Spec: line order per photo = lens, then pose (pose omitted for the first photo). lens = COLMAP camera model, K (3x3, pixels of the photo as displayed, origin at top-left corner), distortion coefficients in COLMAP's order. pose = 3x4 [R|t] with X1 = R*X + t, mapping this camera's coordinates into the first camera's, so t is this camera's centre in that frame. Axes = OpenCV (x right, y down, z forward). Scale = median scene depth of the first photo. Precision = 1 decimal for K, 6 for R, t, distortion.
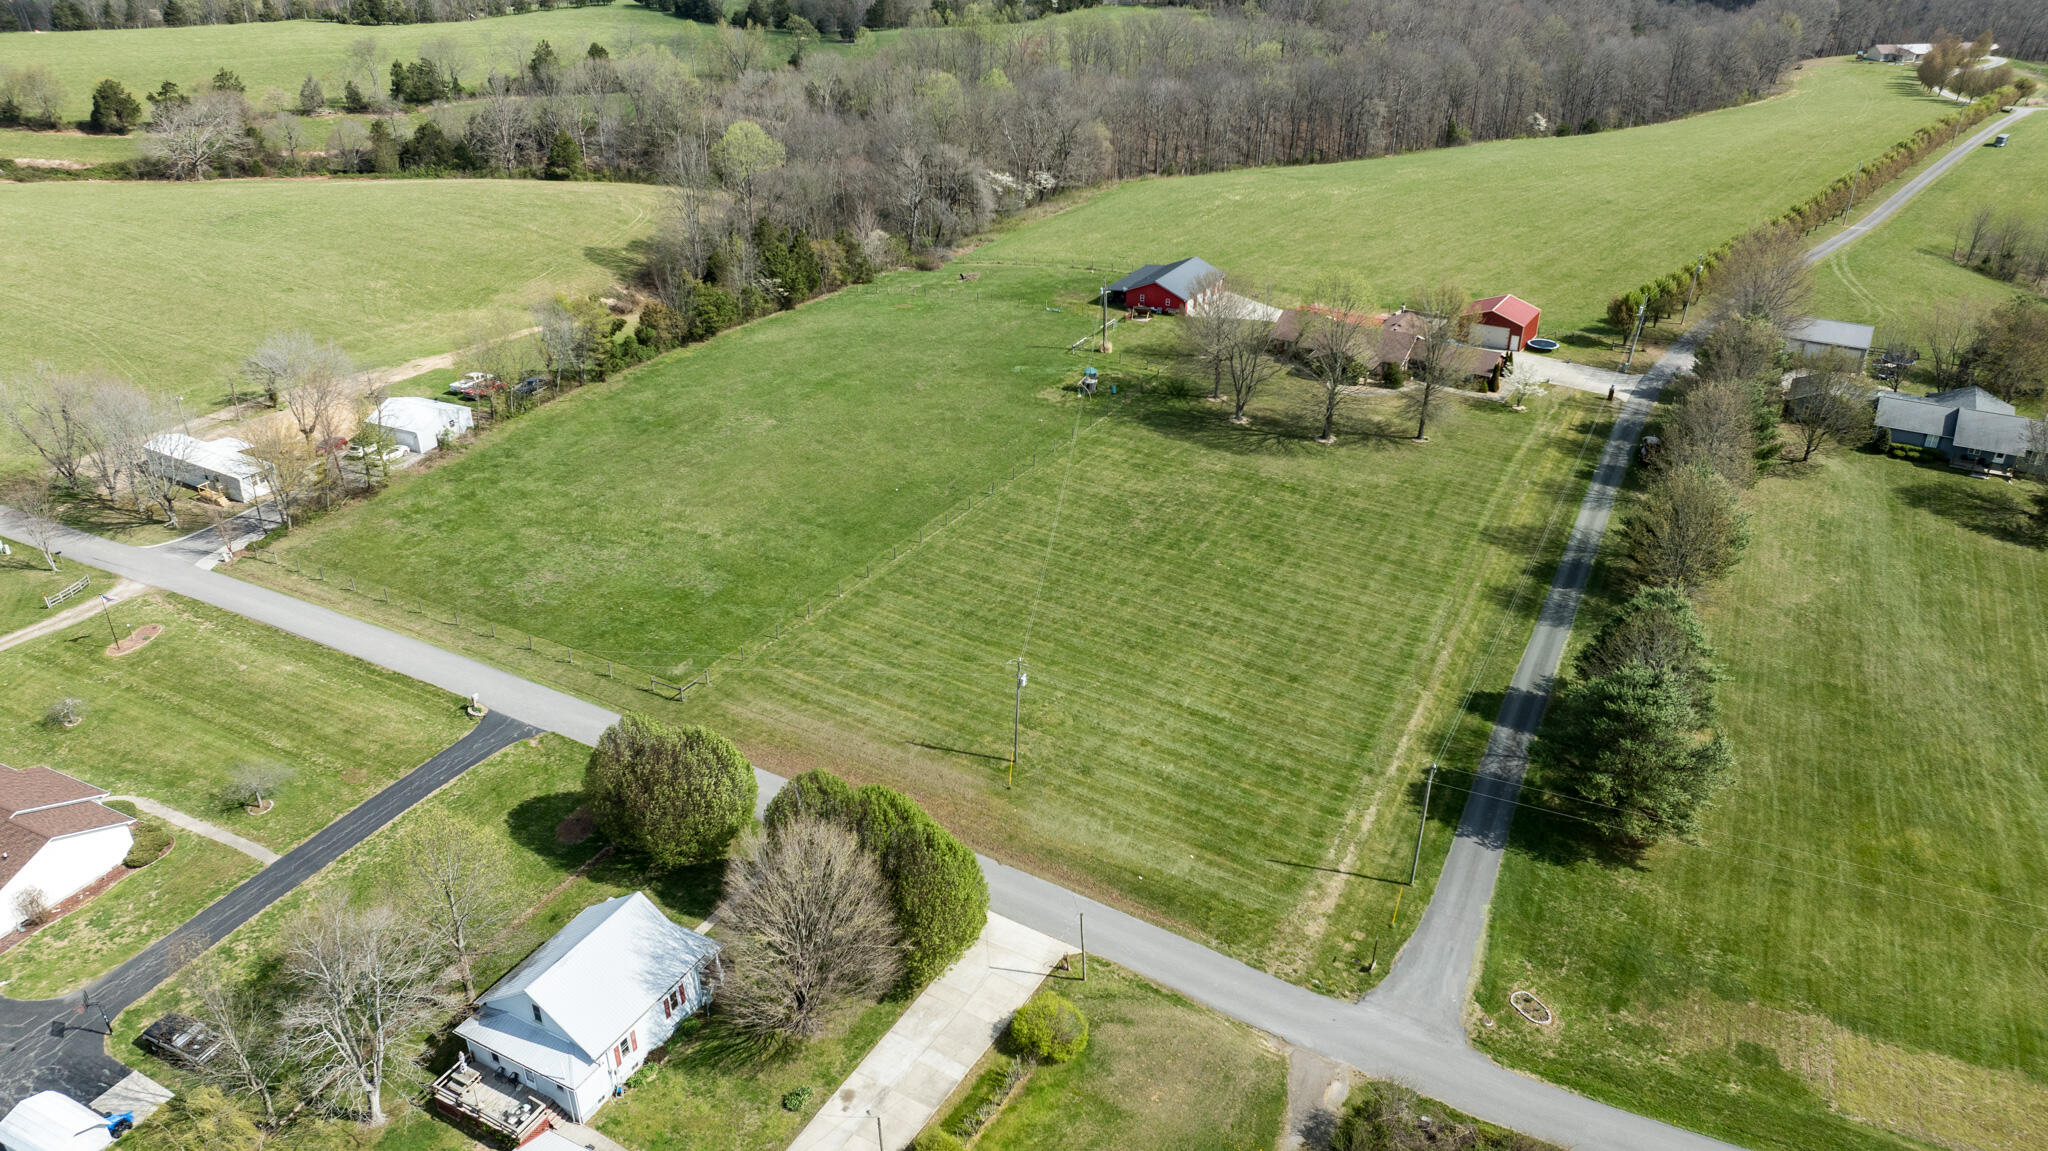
lens RADIAL K [[1443.7, 0, 1028.2], [0, 1443.7, 575.3], [0, 0, 1]] dist [-0.047494, 0.055354]
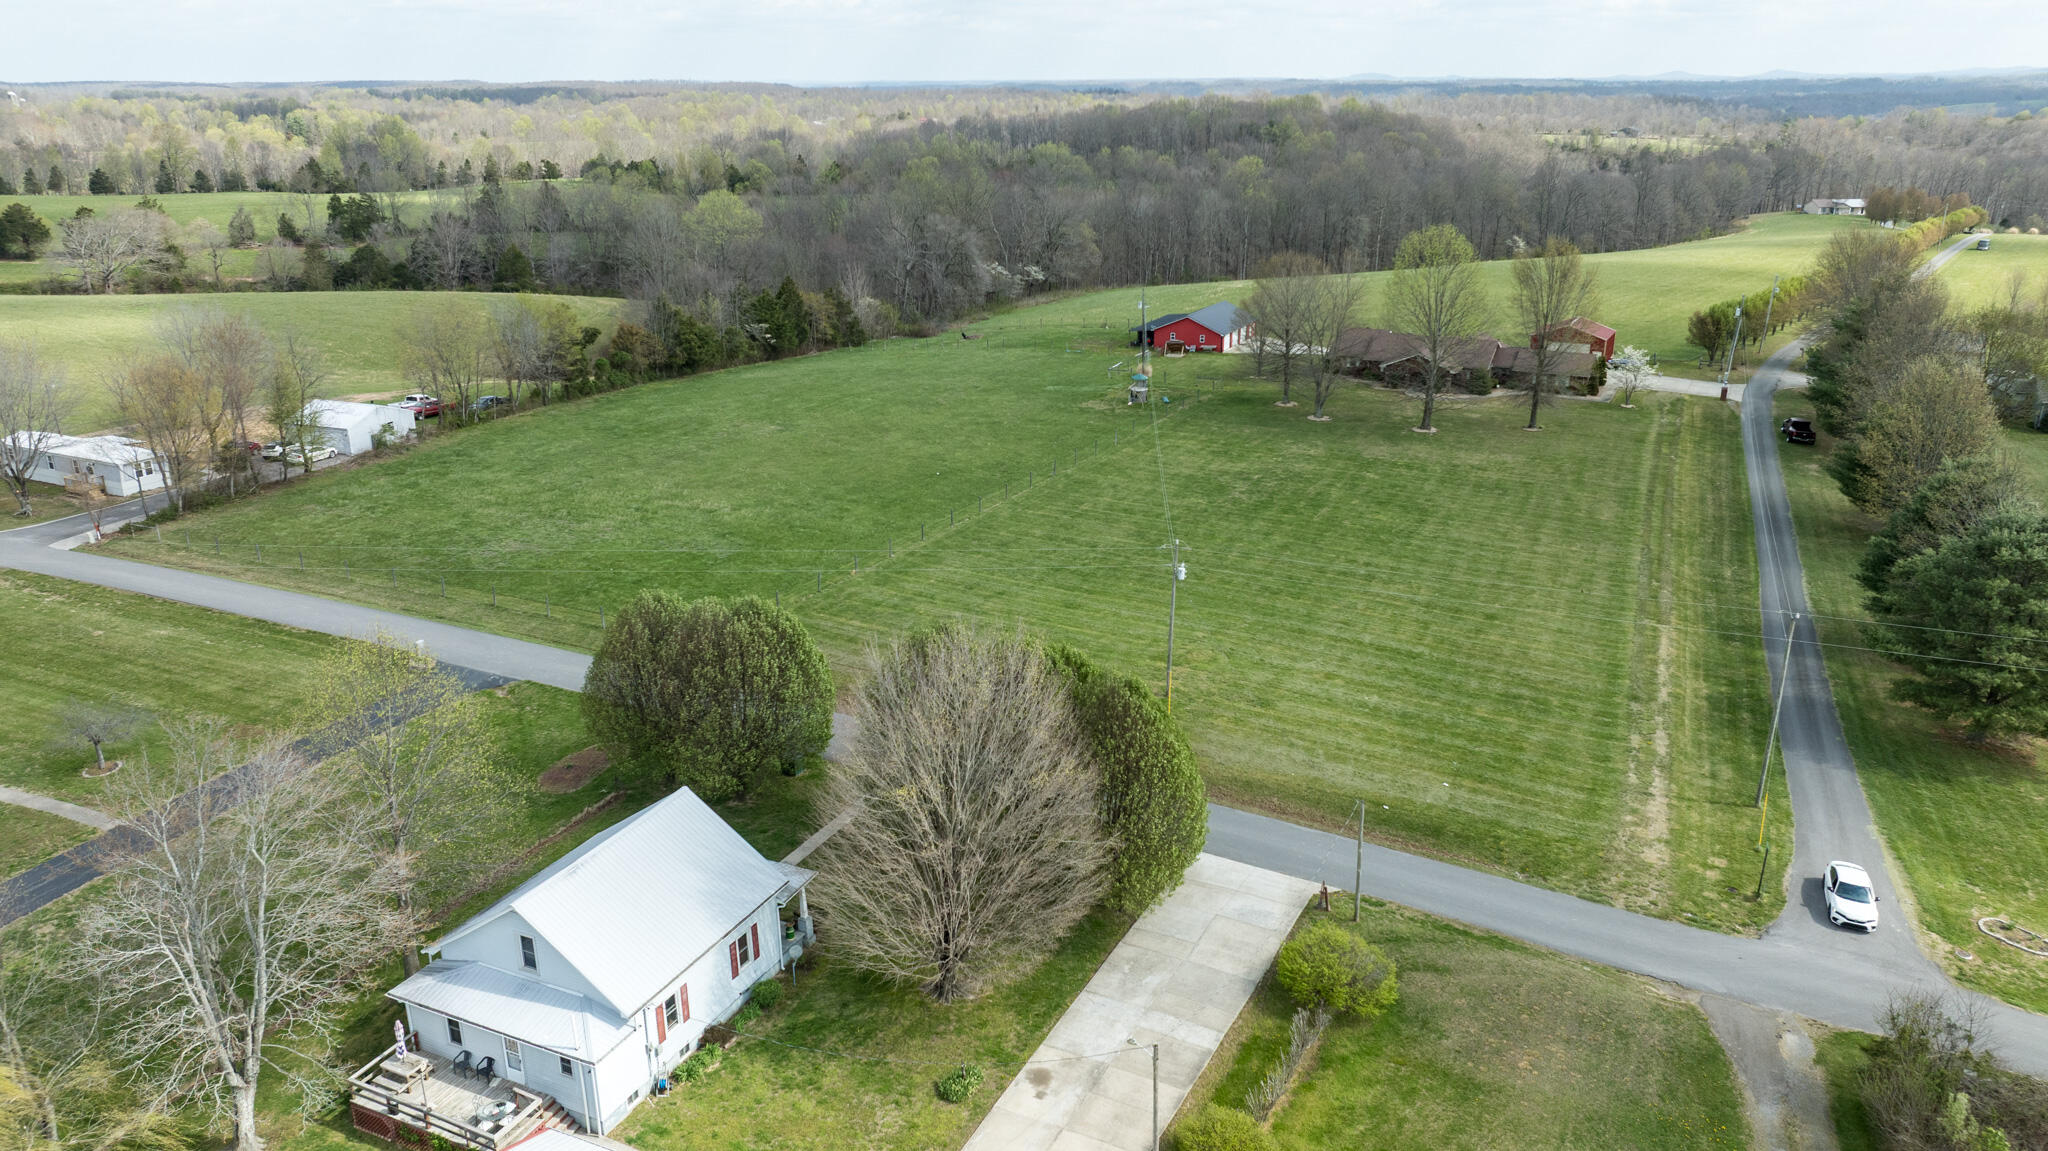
lens RADIAL K [[1443.7, 0, 1027.0], [0, 1443.7, 580.1], [0, 0, 1]] dist [-0.047494, 0.055354]
pose [[0.998507, -0.022359, 0.049832, -0.097032], [0.029881, 0.987349, -0.155723, 0.153687], [-0.045720, 0.156980, 0.986543, 0.224268]]
